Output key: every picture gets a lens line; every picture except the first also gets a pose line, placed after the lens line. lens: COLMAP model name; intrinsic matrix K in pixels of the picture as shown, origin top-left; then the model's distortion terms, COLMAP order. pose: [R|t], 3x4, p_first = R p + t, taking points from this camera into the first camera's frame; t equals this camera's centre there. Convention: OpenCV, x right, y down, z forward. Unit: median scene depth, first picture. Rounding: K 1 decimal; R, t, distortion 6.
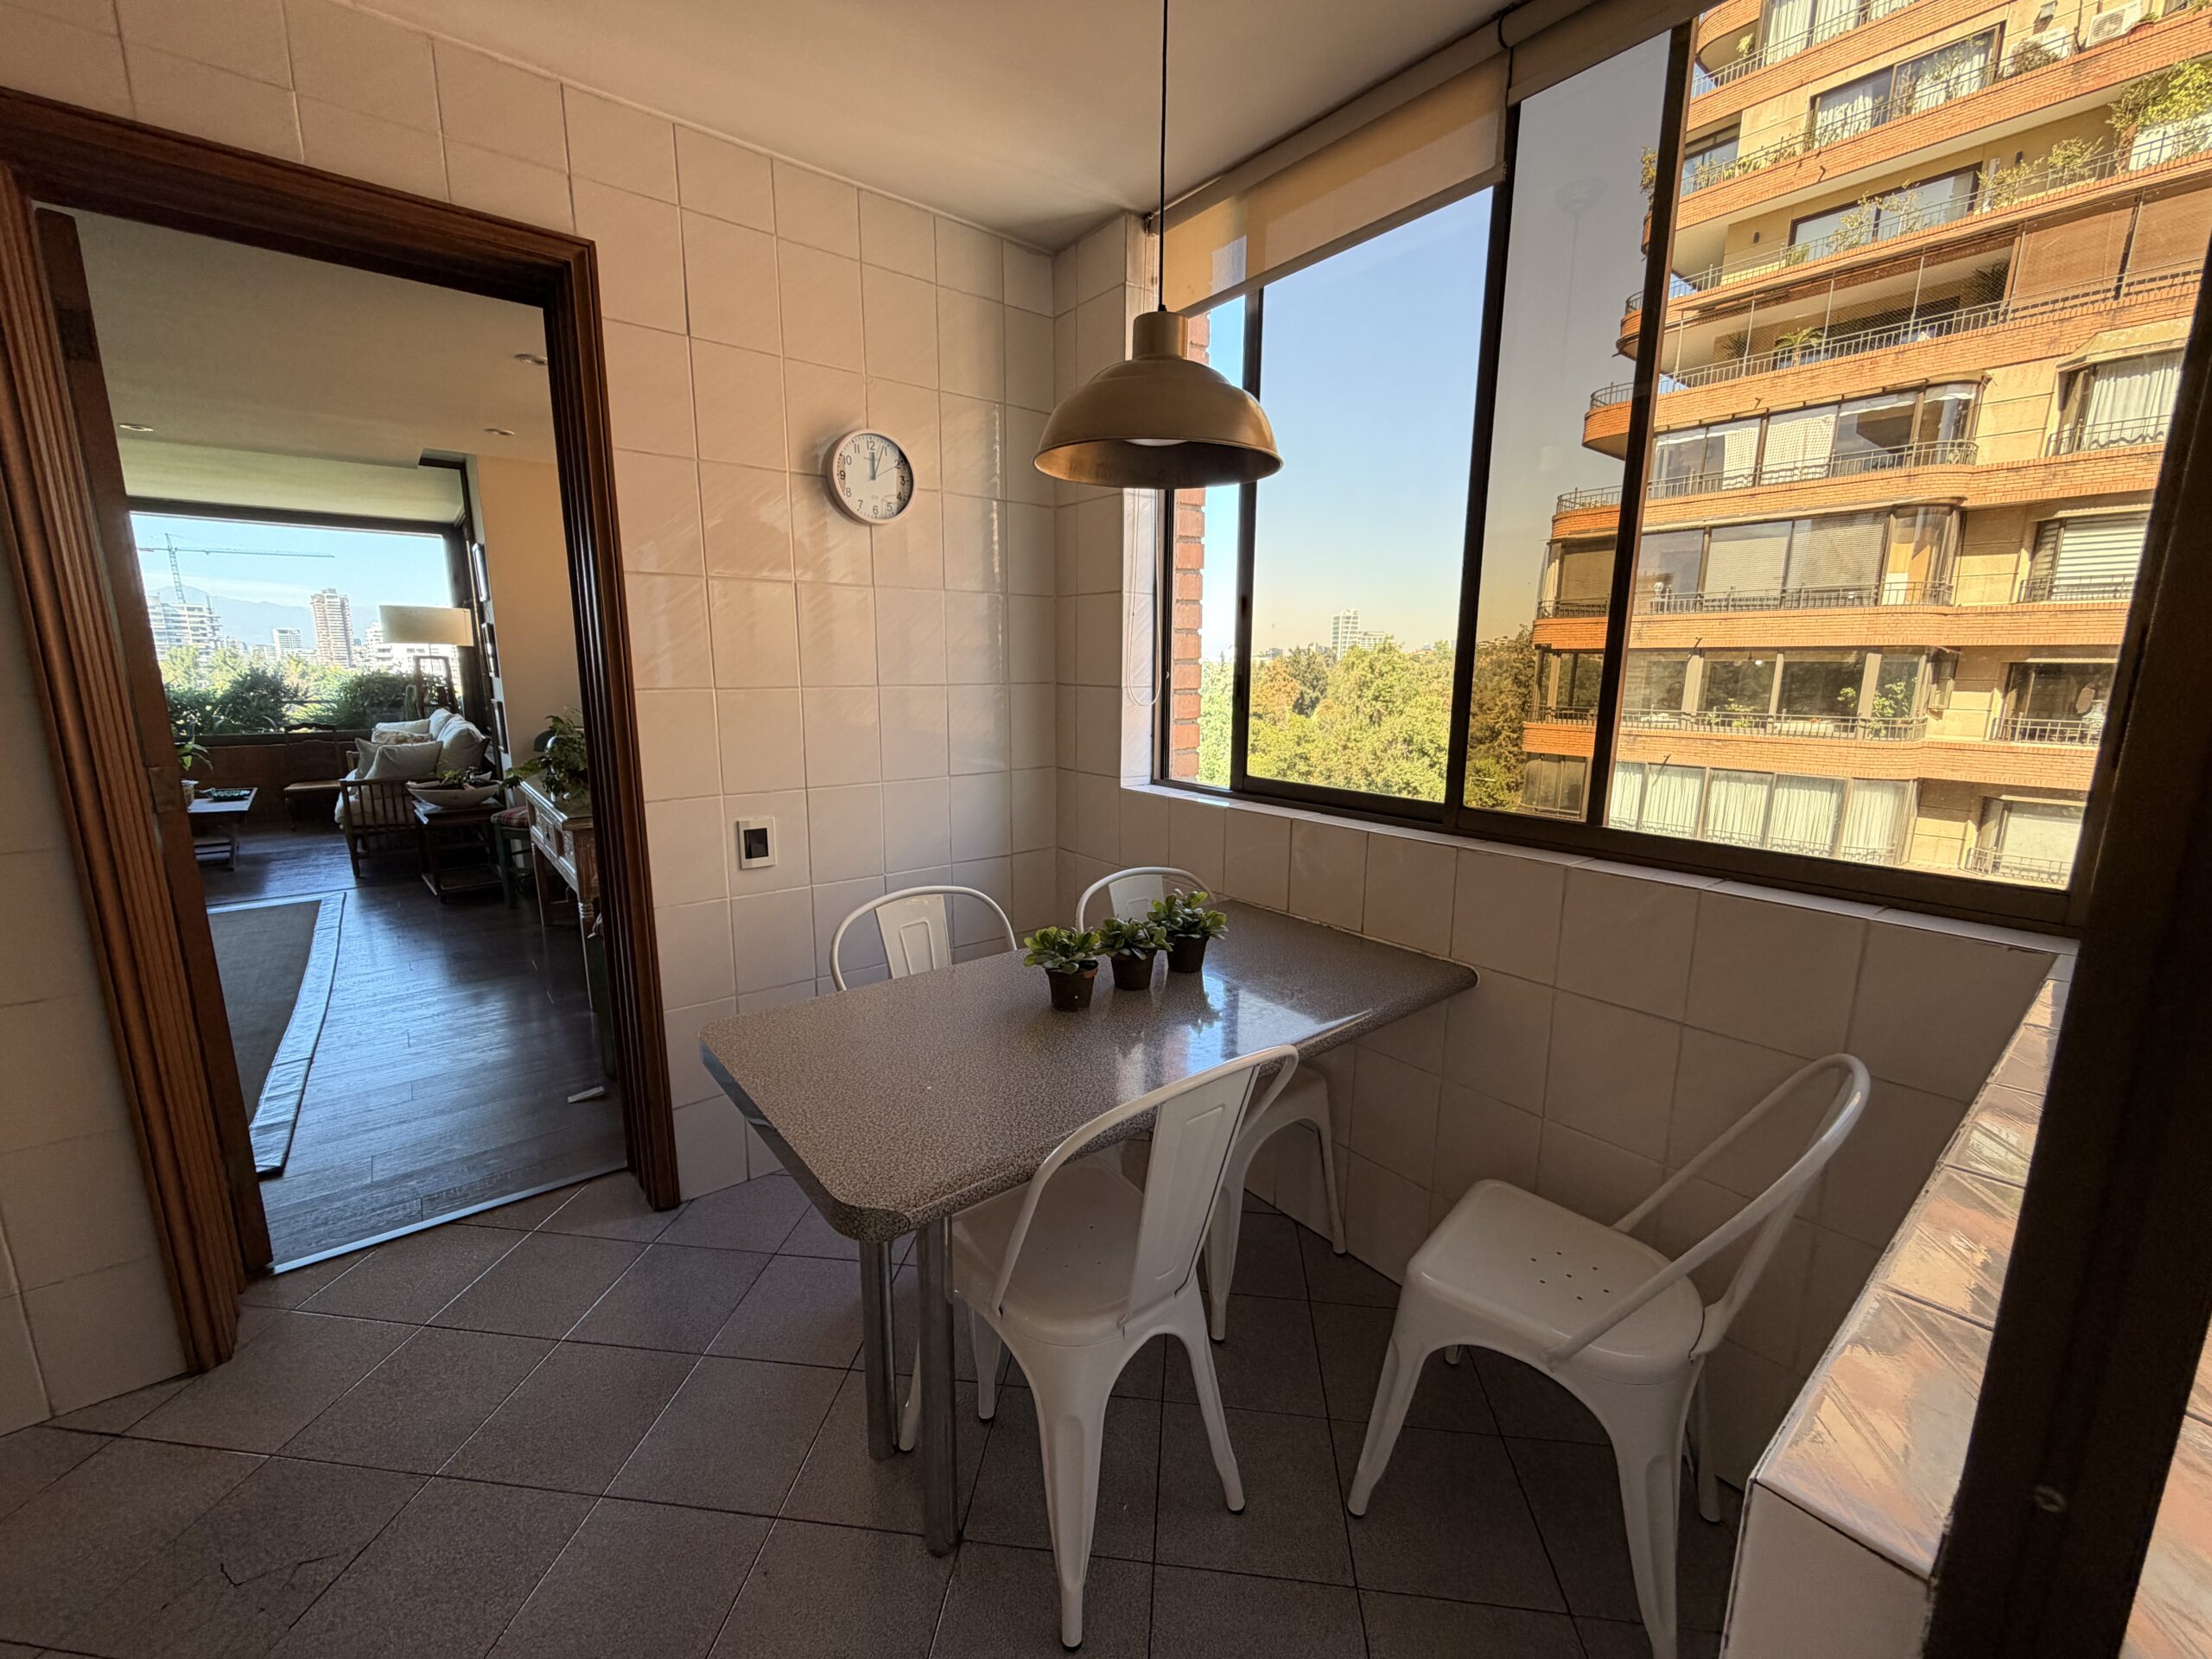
lens RADIAL K [[884.0, 0, 1101.2], [0, 884.0, 829.5], [0, 0, 1]] dist [0.000295, -0.000042]
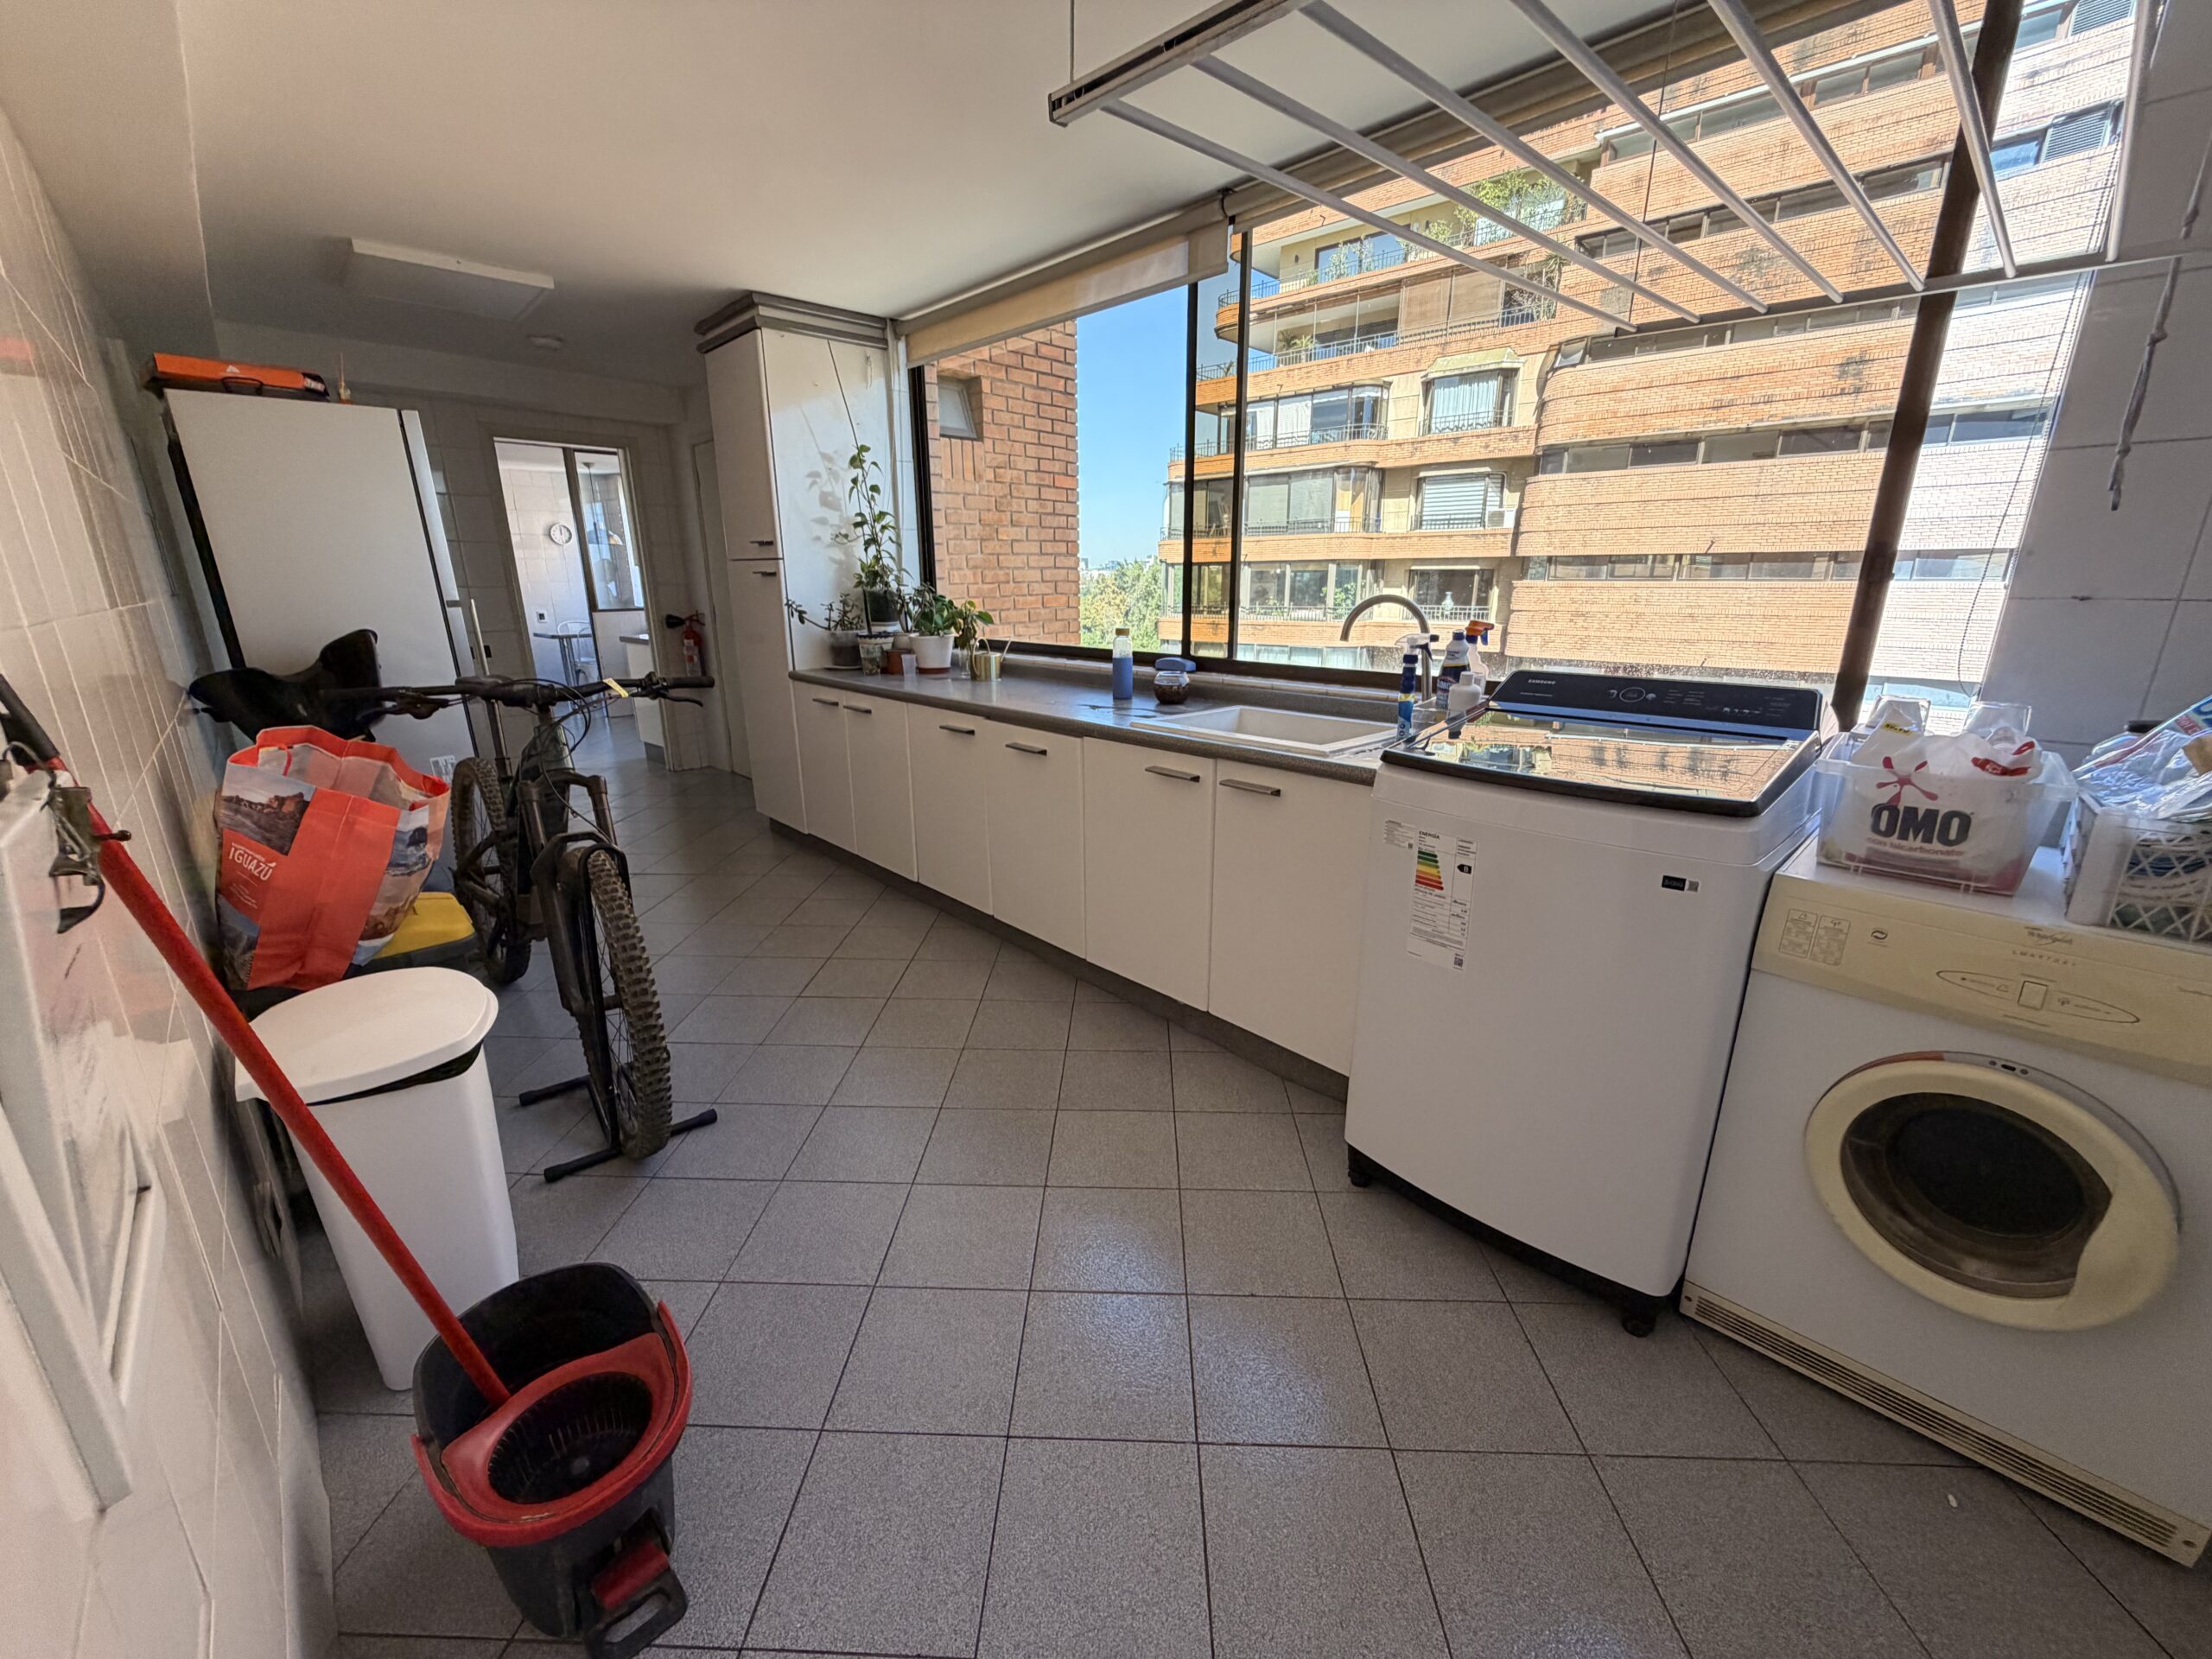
lens RADIAL K [[884.0, 0, 1101.2], [0, 884.0, 829.5], [0, 0, 1]] dist [0.000295, -0.000042]
pose [[0.985205, -0.057096, 0.161592, 0.200567], [0.041993, 0.994554, 0.095387, 0.098023], [-0.166158, -0.087190, 0.982237, -0.492079]]
